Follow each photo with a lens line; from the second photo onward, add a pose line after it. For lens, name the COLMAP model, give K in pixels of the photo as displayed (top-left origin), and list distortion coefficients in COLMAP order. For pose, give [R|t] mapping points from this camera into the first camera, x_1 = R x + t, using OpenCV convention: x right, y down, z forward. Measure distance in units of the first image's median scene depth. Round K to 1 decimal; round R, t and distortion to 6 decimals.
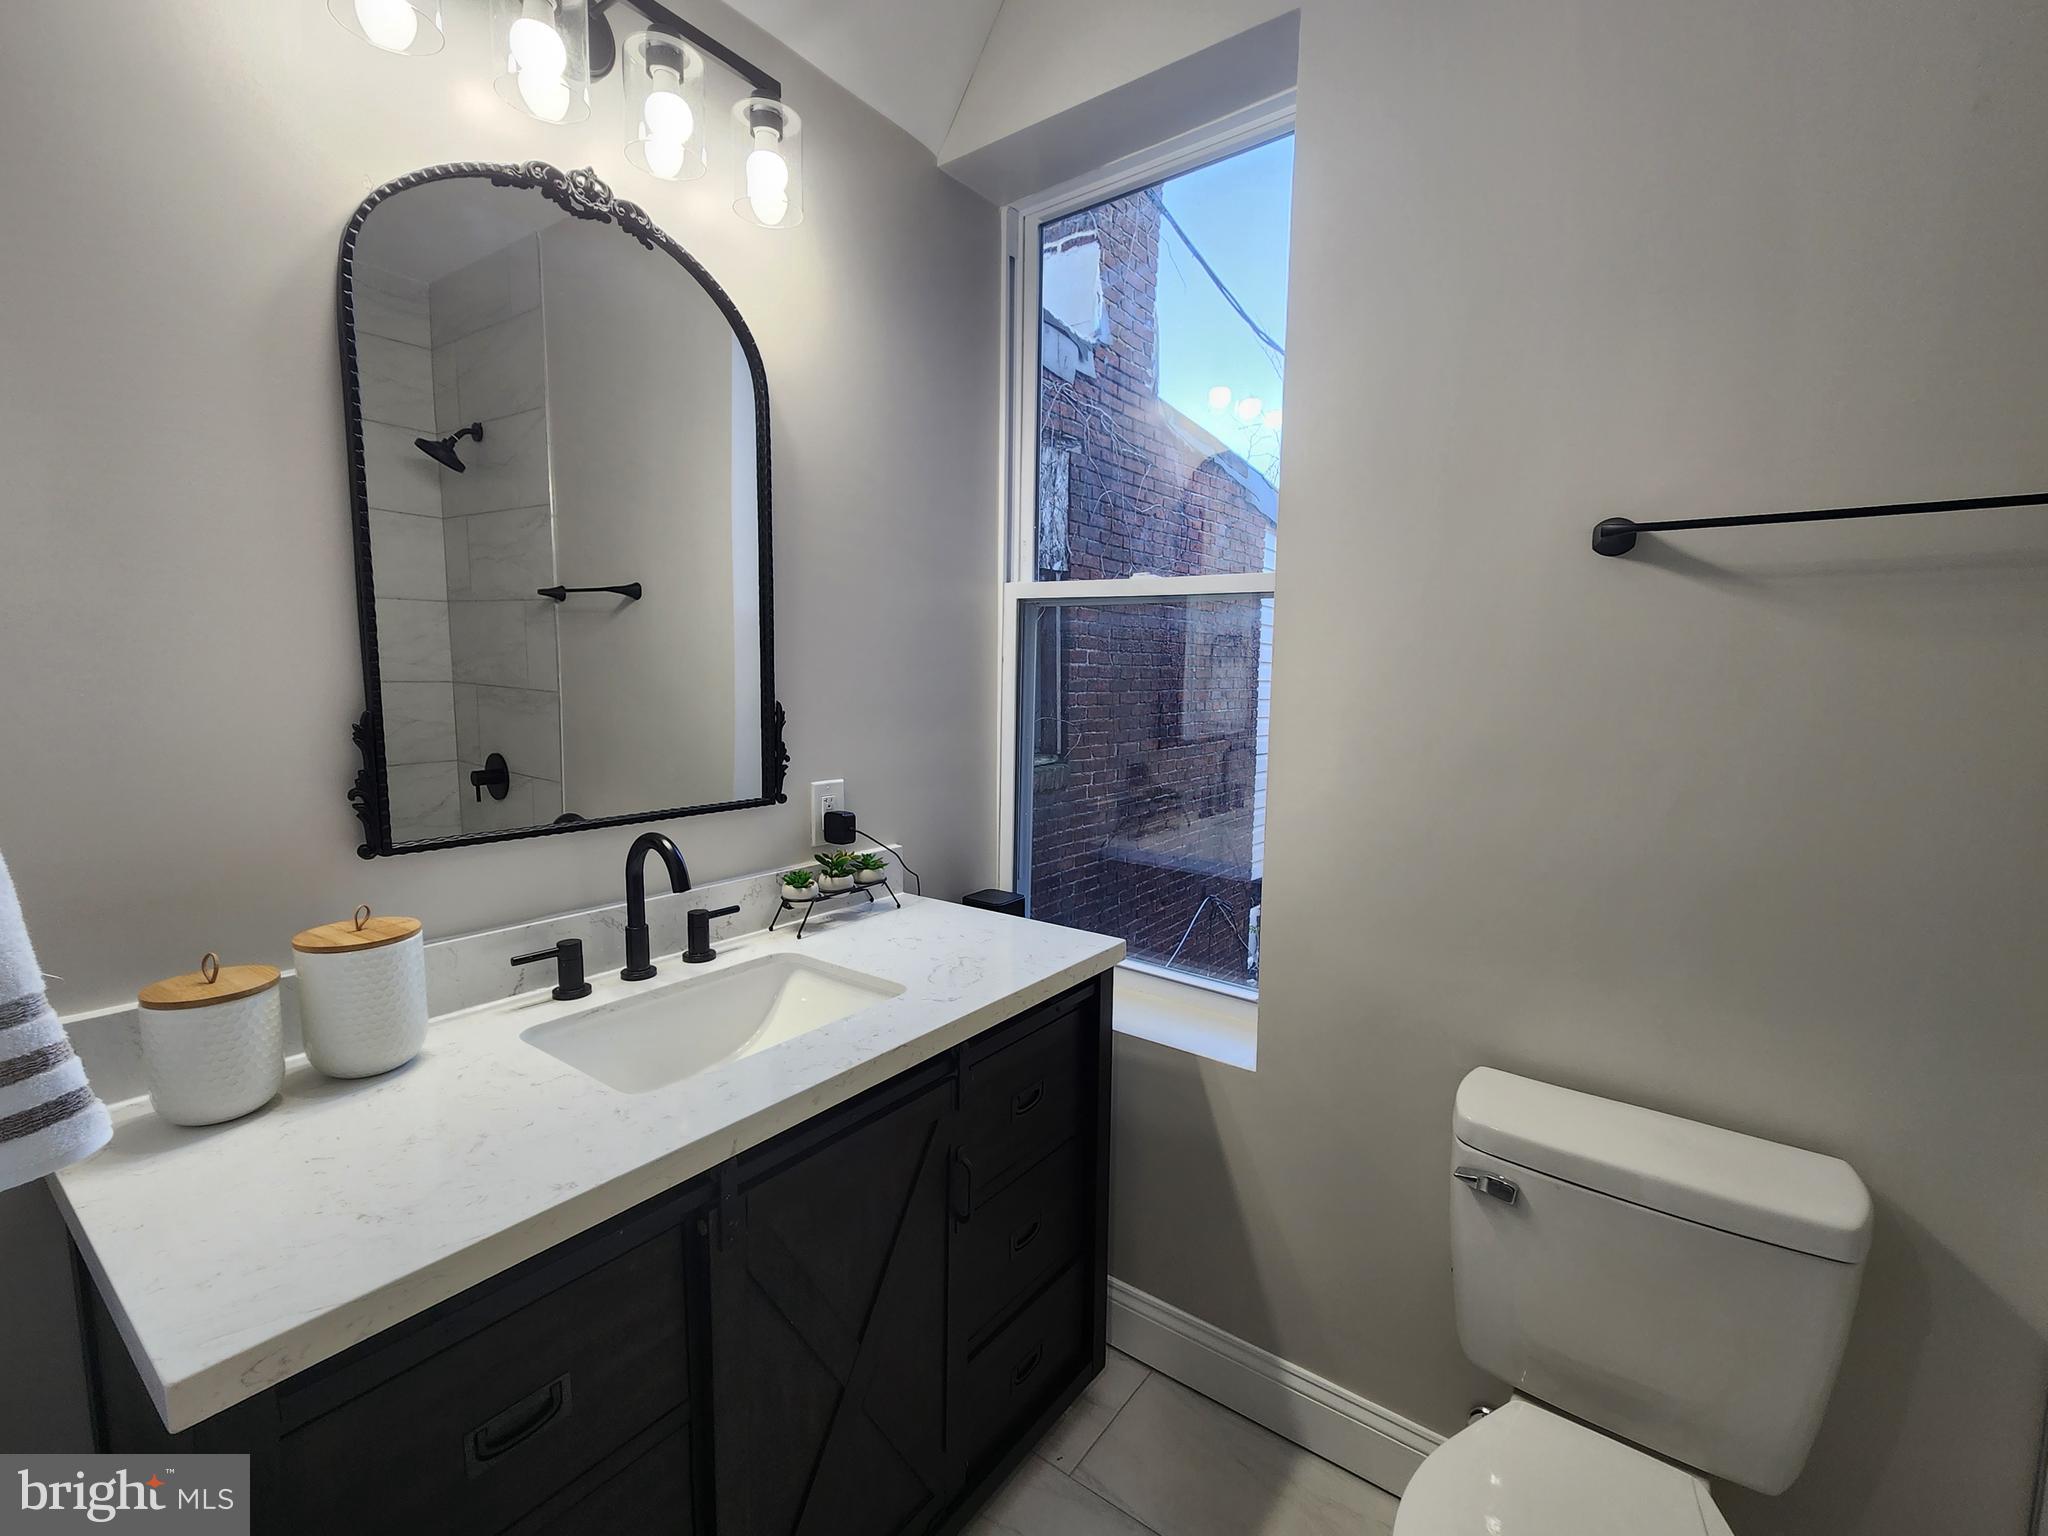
lens RADIAL K [[827.5, 0, 1030.8], [0, 827.5, 770.3], [0, 0, 1]] dist [-0.004145, 0.000182]
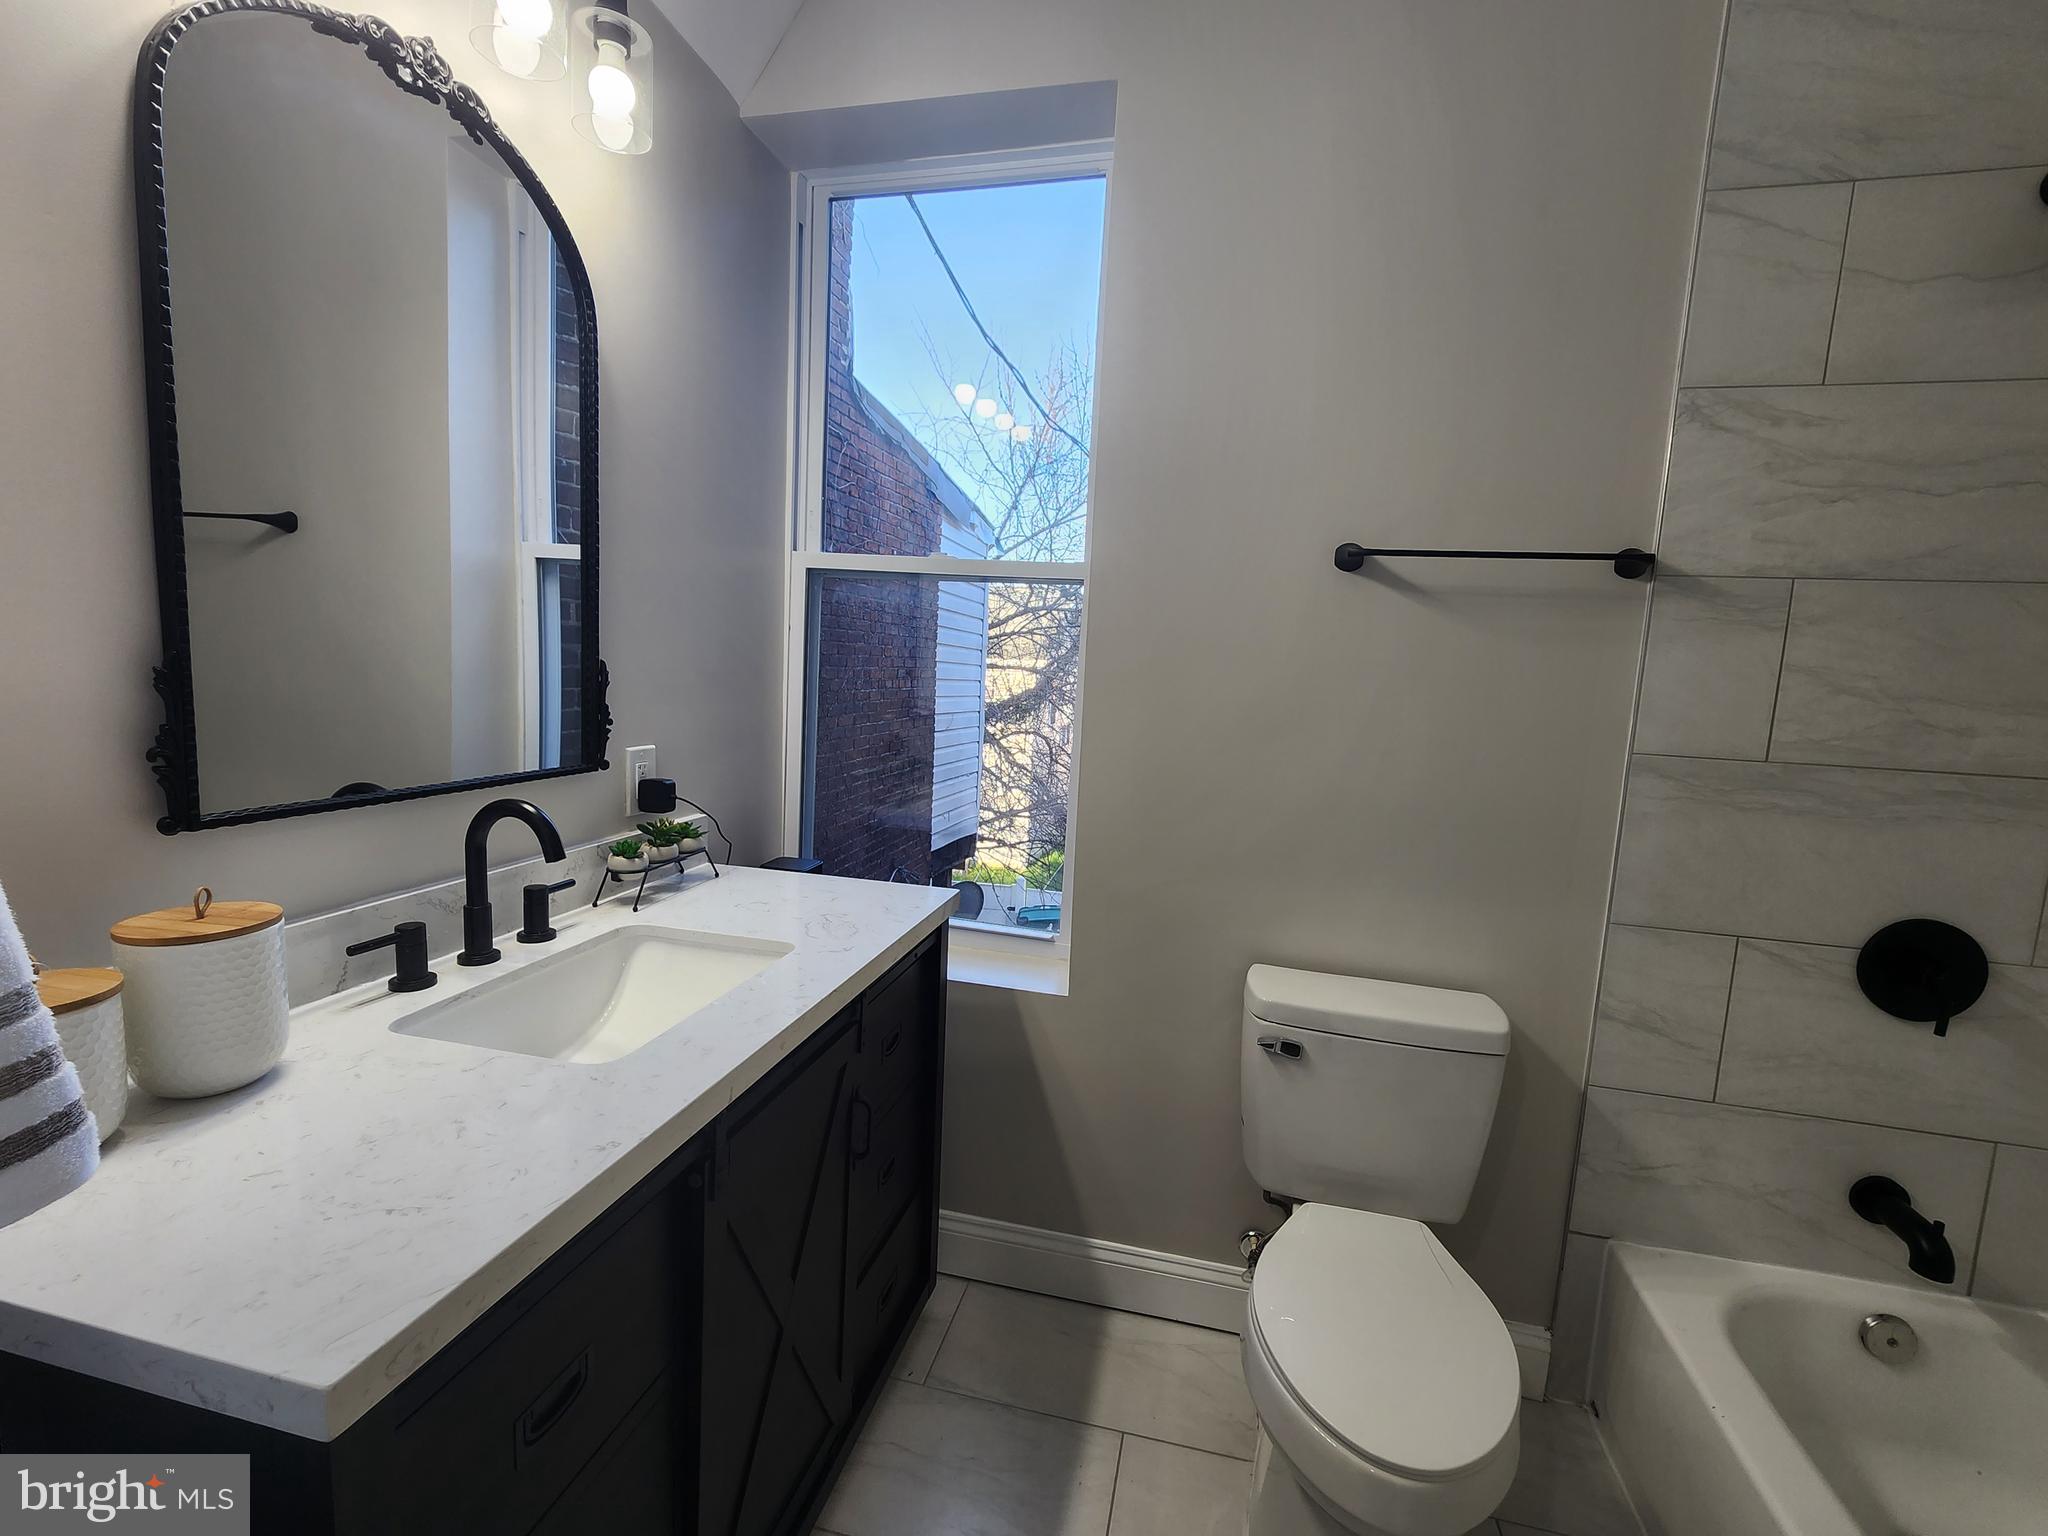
lens RADIAL K [[827.5, 0, 1003.0], [0, 827.5, 759.8], [0, 0, 1]] dist [-0.004145, 0.000182]
pose [[0.928286, -0.010412, 0.371721, -0.280889], [0.005764, 0.999891, 0.013612, 0.022783], [-0.371822, -0.010493, 0.928245, -0.040023]]
